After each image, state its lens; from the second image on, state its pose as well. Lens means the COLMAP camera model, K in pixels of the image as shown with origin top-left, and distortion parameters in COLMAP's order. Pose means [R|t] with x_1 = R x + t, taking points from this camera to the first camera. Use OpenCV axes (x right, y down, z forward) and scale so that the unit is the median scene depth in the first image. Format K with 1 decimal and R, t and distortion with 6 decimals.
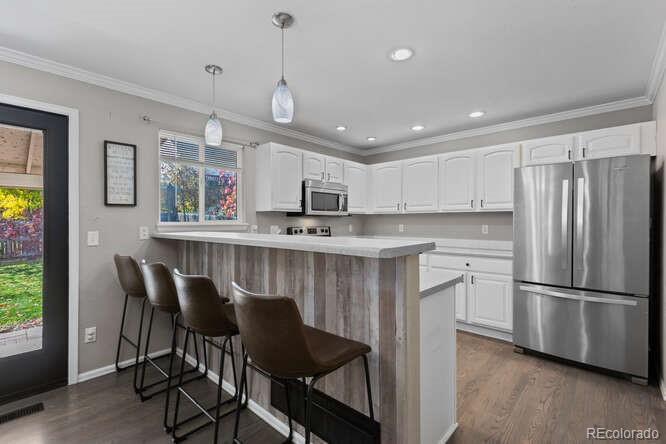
lens RADIAL K [[300.0, 0, 332.0], [0, 300.0, 219.5], [0, 0, 1]] dist [0.003112, 0.000066]
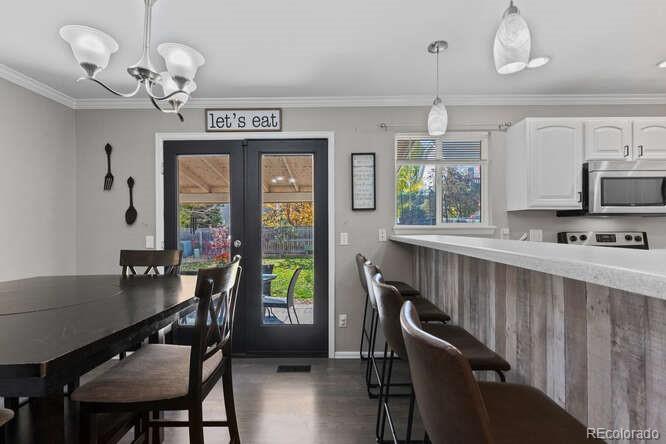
lens RADIAL K [[302.8, 0, 333.3], [0, 302.8, 226.9], [0, 0, 1]] dist [0.002587, 0.000341]
pose [[0.667645, -0.001776, -0.744478, 0.048147], [0.008321, 0.999952, 0.005077, 0.008849], [0.744434, -0.009585, 0.667628, 0.170338]]
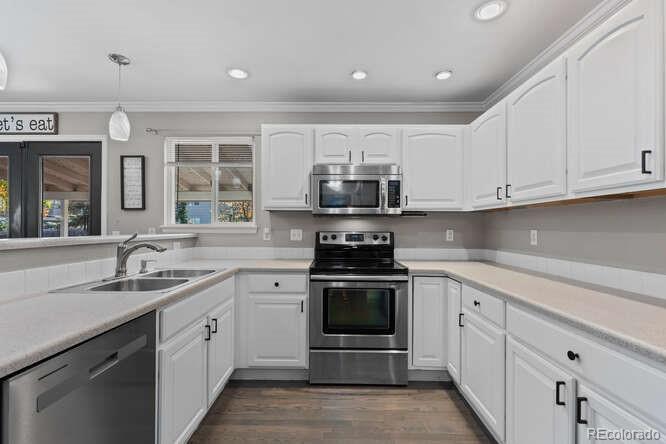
lens RADIAL K [[293.1, 0, 333.2], [0, 293.1, 225.3], [0, 0, 1]] dist [0.001540, 0.000113]
pose [[0.673916, 0.000285, -0.738808, 0.643865], [0.001658, 0.999997, 0.001898, 0.012882], [0.738806, -0.002505, 0.673914, 0.788808]]
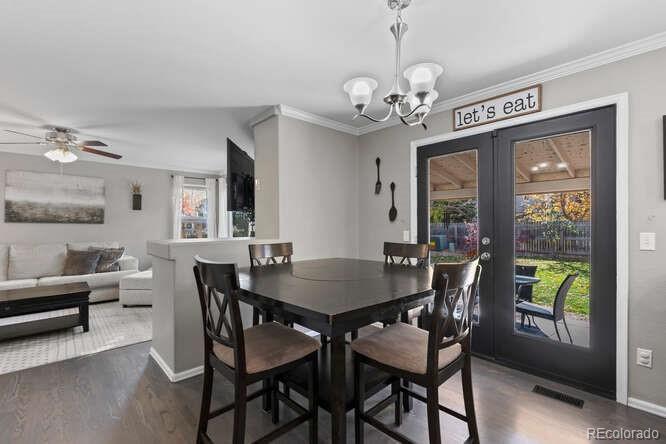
lens RADIAL K [[300.8, 0, 333.0], [0, 300.8, 222.0], [0, 0, 1]] dist [0.001535, 0.000388]
pose [[-0.073708, -0.000517, -0.997280, 0.079144], [0.009784, 0.999951, -0.001242, 0.003326], [0.997232, -0.009849, -0.073699, 0.192268]]
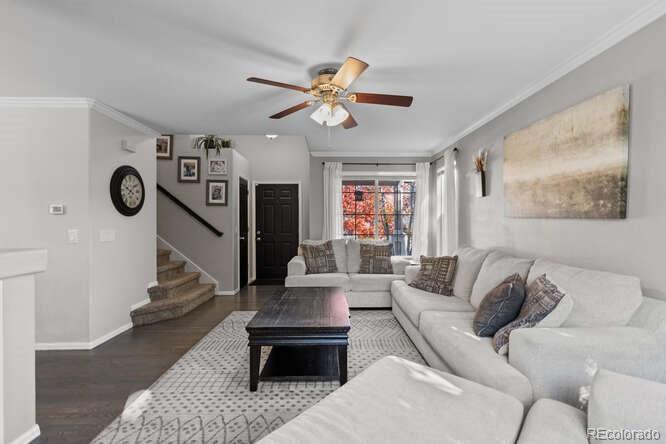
lens RADIAL K [[302.8, 0, 333.3], [0, 302.8, 226.9], [0, 0, 1]] dist [0.002587, 0.000341]
pose [[-0.686229, -0.013638, 0.727258, -1.937475], [0.000096, 0.999823, 0.018840, -0.001245], [-0.727386, 0.012999, -0.686106, -0.584038]]
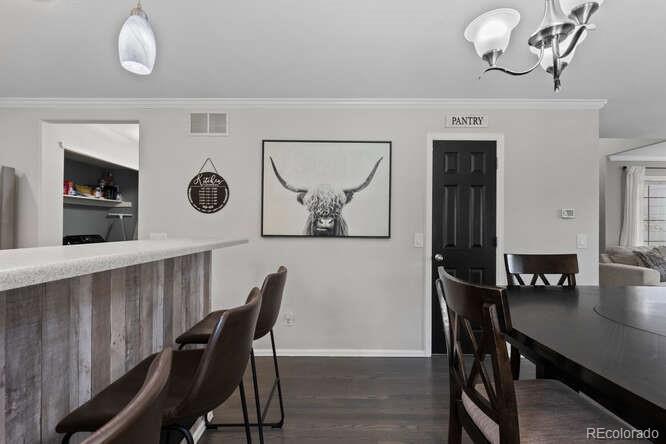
lens RADIAL K [[302.8, 0, 333.3], [0, 302.8, 226.9], [0, 0, 1]] dist [0.002587, 0.000341]
pose [[-0.680377, -0.005766, 0.732840, -0.633873], [-0.014363, 0.999882, -0.005469, 0.011444], [-0.732722, -0.014247, -0.680379, 0.758284]]
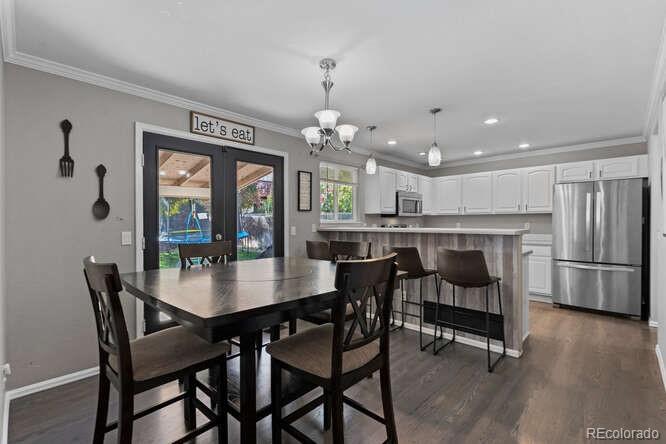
lens RADIAL K [[300.8, 0, 333.0], [0, 300.8, 222.0], [0, 0, 1]] dist [0.001535, 0.000388]
pose [[0.999777, -0.002686, -0.020960, -0.509886], [0.002821, 0.999975, 0.006448, 0.003889], [0.020943, -0.006506, 0.999760, -0.582438]]
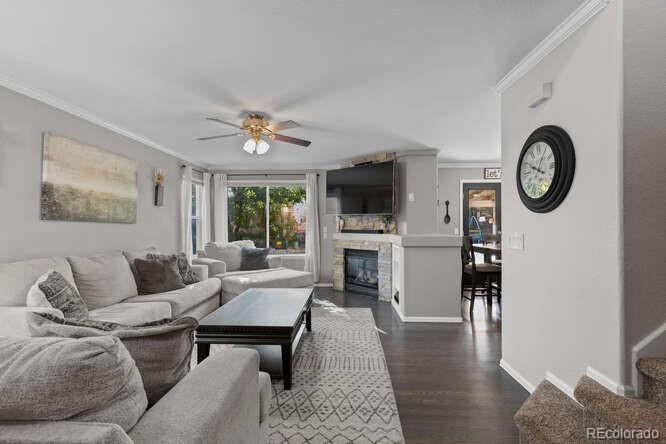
lens RADIAL K [[293.1, 0, 333.2], [0, 293.1, 225.3], [0, 0, 1]] dist [0.001540, 0.000113]
pose [[0.646114, 0.000469, -0.763241, -0.126261], [0.003852, 0.999985, 0.003876, 0.002559], [0.763231, -0.005445, 0.646103, -1.742971]]
